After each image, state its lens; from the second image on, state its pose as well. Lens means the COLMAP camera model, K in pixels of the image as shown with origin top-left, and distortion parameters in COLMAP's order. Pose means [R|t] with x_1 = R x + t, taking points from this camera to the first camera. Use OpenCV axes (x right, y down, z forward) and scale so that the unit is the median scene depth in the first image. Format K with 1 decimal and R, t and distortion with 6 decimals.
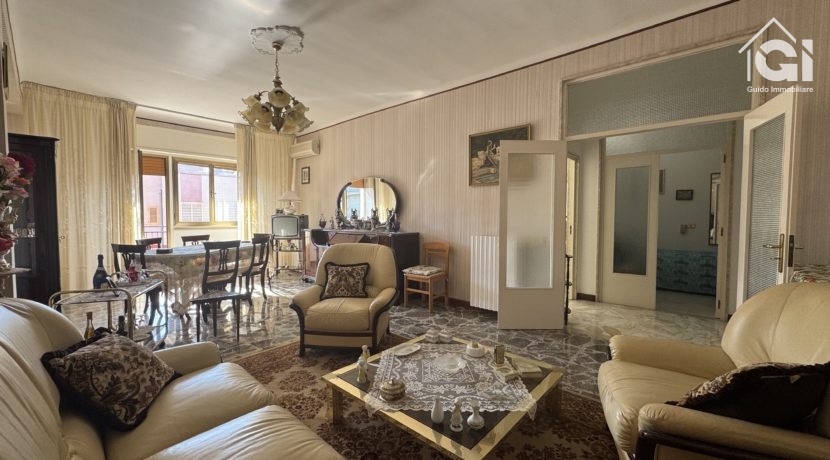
lens RADIAL K [[328.5, 0, 415.0], [0, 328.5, 230.0], [0, 0, 1]] dist [-0.002089, -0.000315]
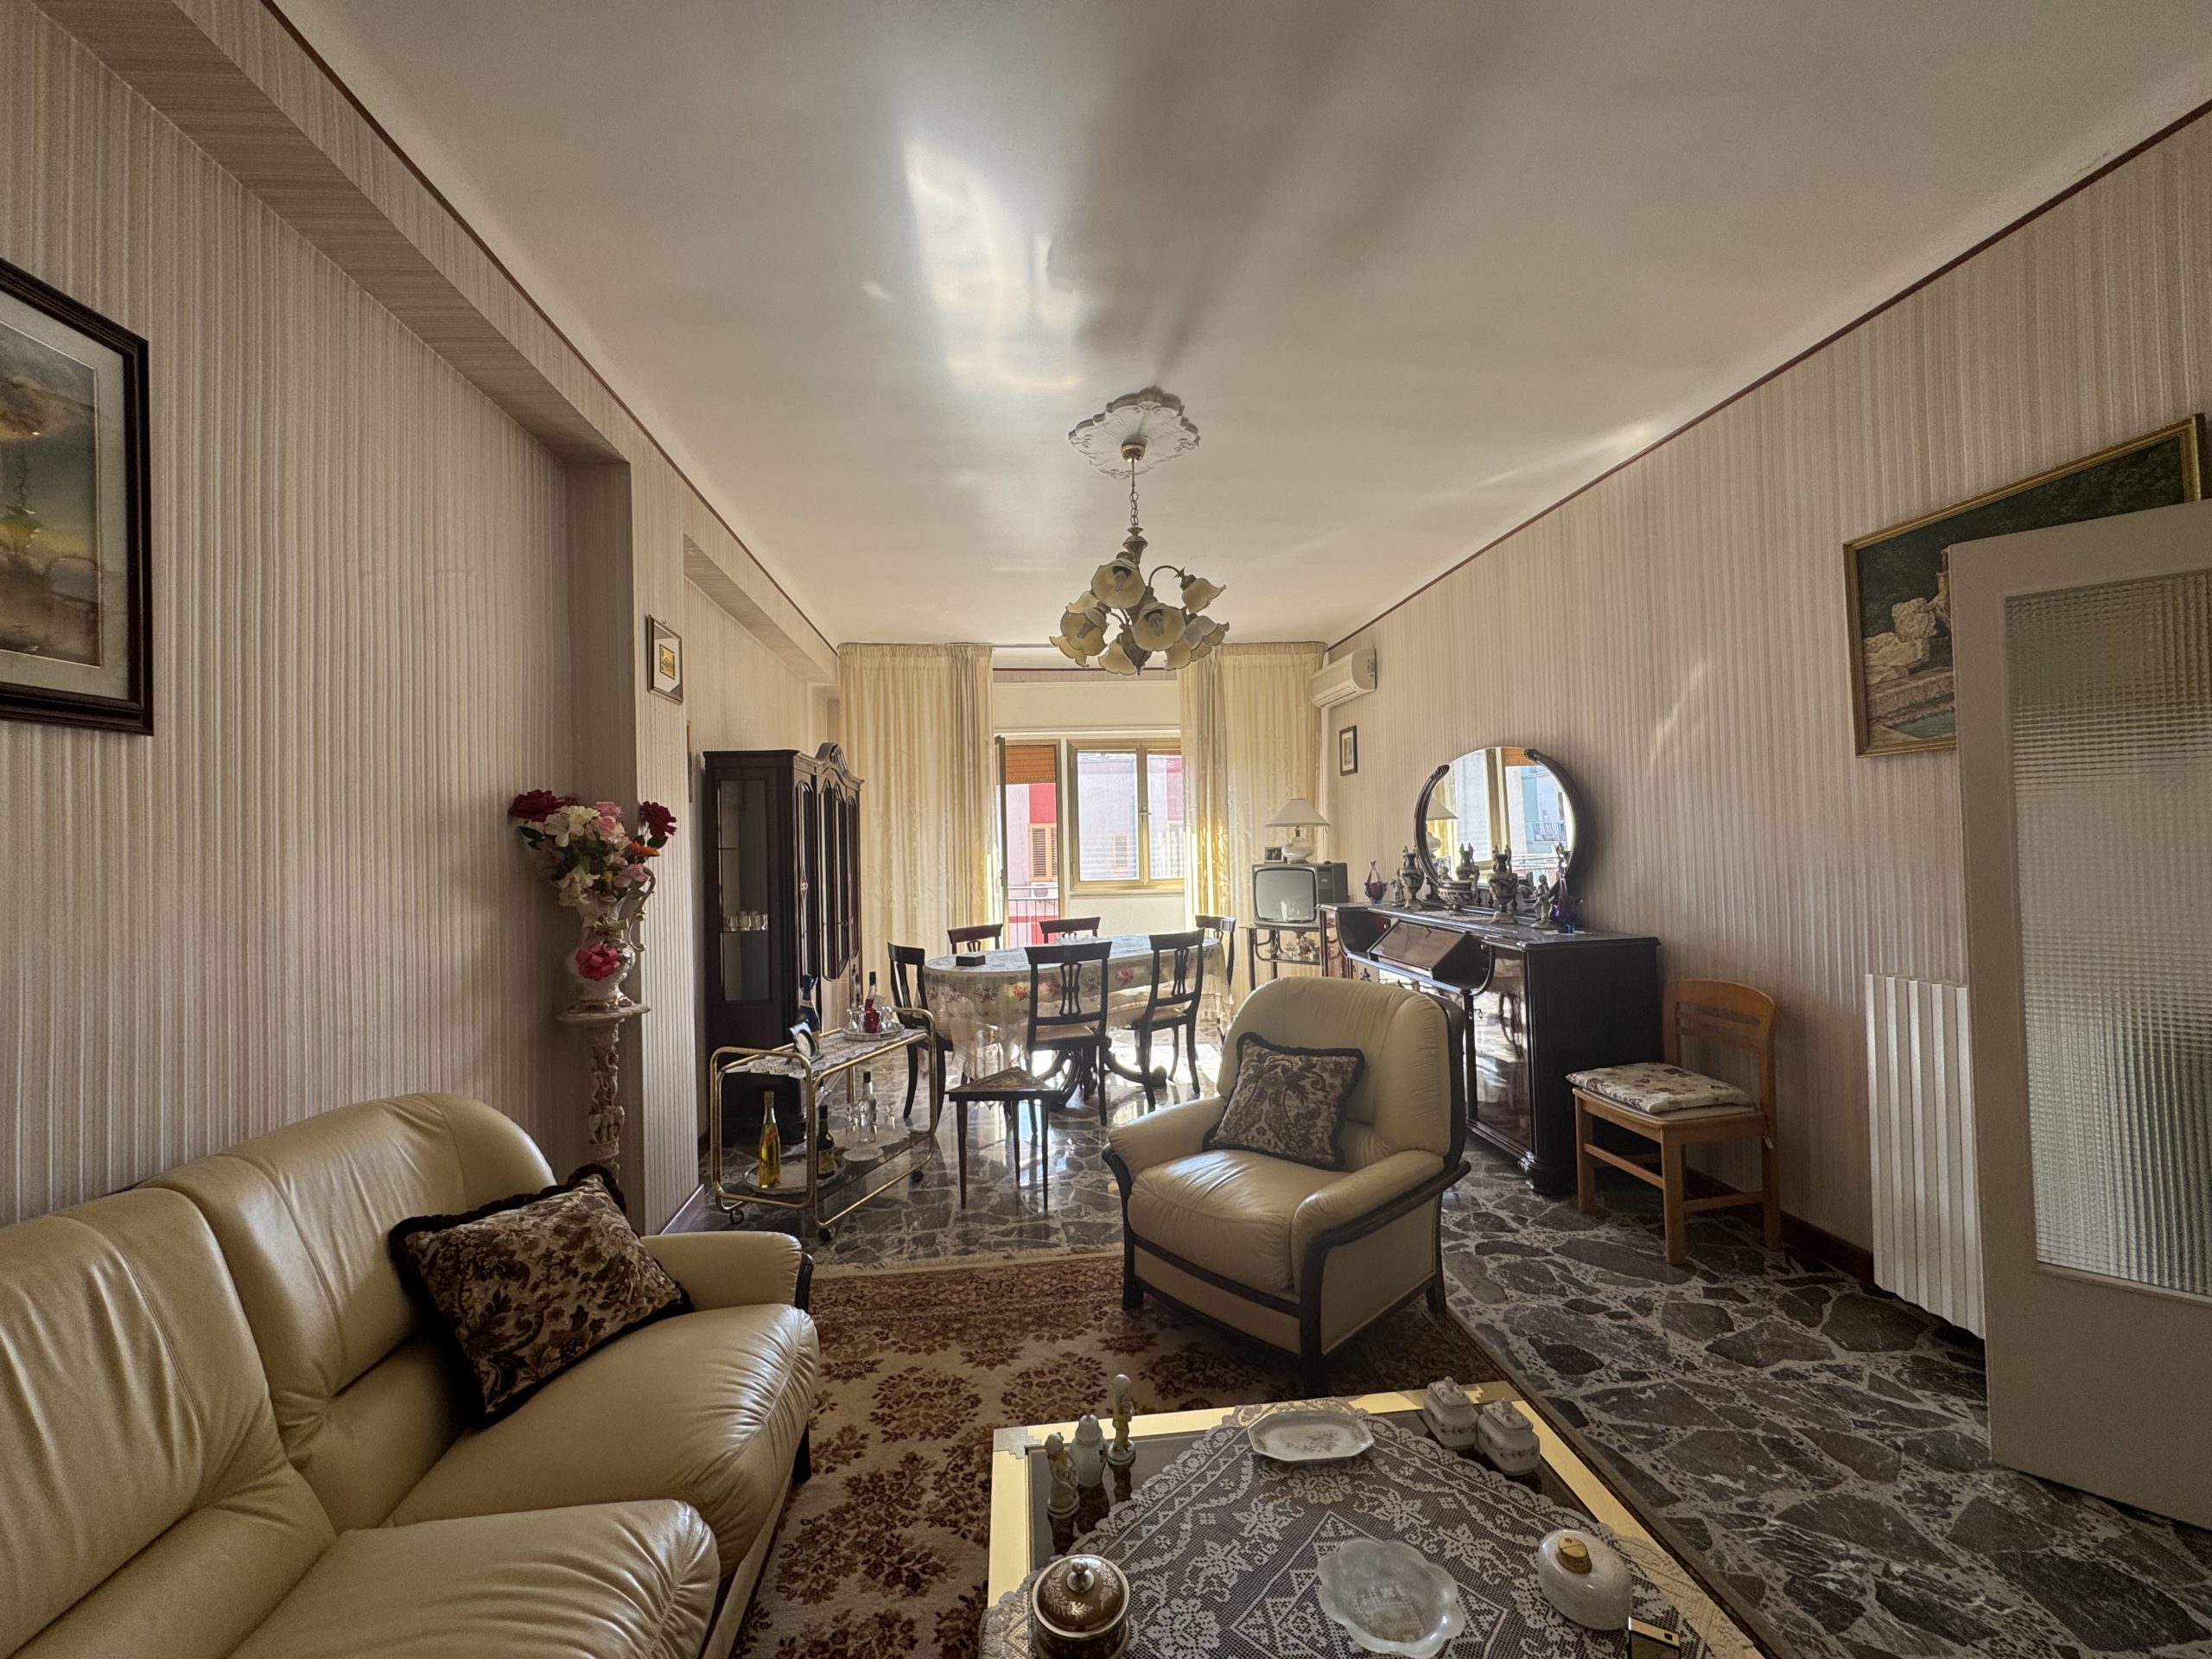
lens RADIAL K [[879.2, 0, 1106.0], [0, 879.2, 829.5], [0, 0, 1]] dist [-0.002034, 0.000505]
pose [[0.743258, -0.033421, -0.668169, 0.194291], [-0.001394, 0.998672, -0.051503, -0.051980], [0.669003, 0.039212, 0.742224, 0.190530]]
